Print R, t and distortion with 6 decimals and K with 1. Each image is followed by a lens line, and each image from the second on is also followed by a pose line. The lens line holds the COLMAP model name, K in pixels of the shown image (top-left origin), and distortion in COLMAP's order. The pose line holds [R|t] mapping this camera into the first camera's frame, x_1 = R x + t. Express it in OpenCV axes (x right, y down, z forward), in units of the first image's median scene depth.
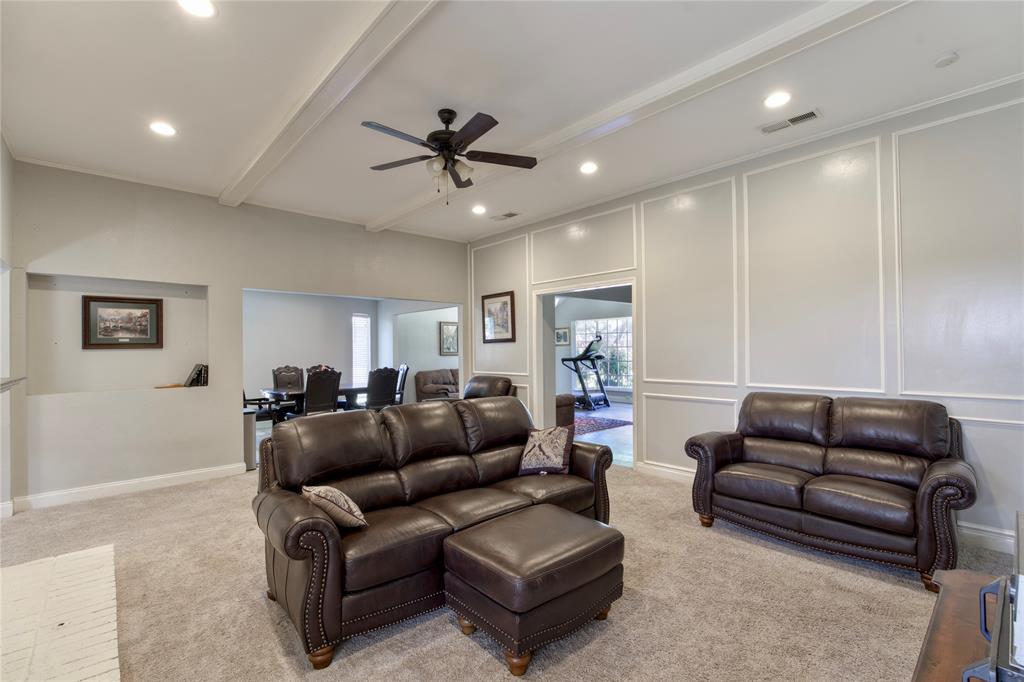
lens RADIAL K [[463.1, 0, 512.7], [0, 463.1, 344.1], [0, 0, 1]] dist [-0.003921, -0.000551]
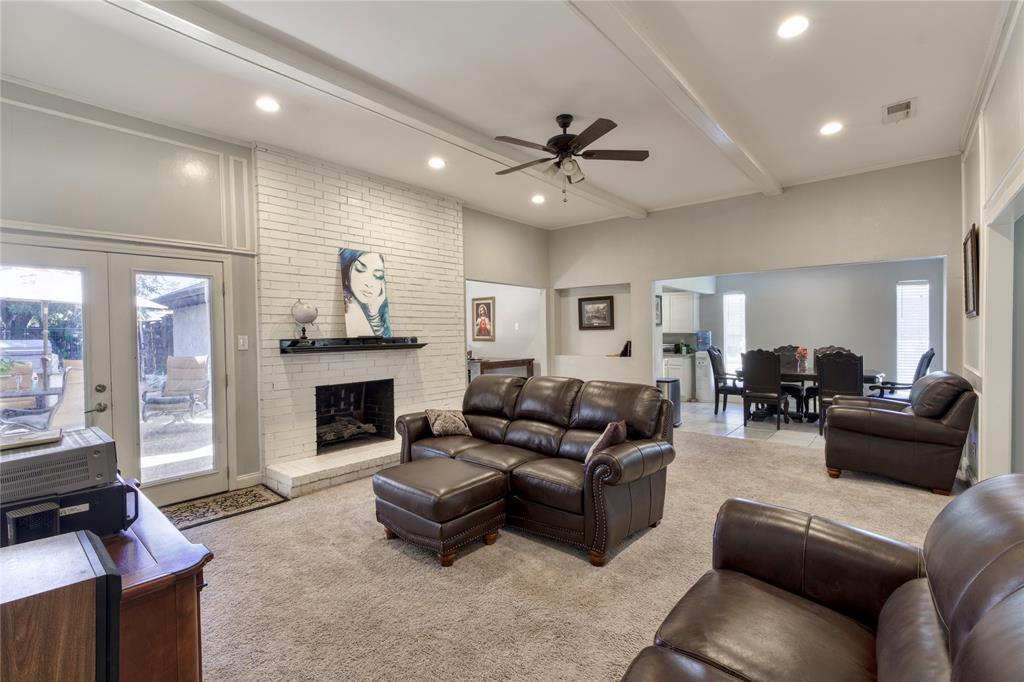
lens RADIAL K [[463.1, 0, 512.1], [0, 463.1, 337.9], [0, 0, 1]] dist [-0.003921, -0.000551]
pose [[0.126762, 0.014559, -0.991826, 0.655676], [0.018170, 0.999690, 0.016997, 0.005140], [0.991767, -0.020176, 0.126458, 0.497997]]
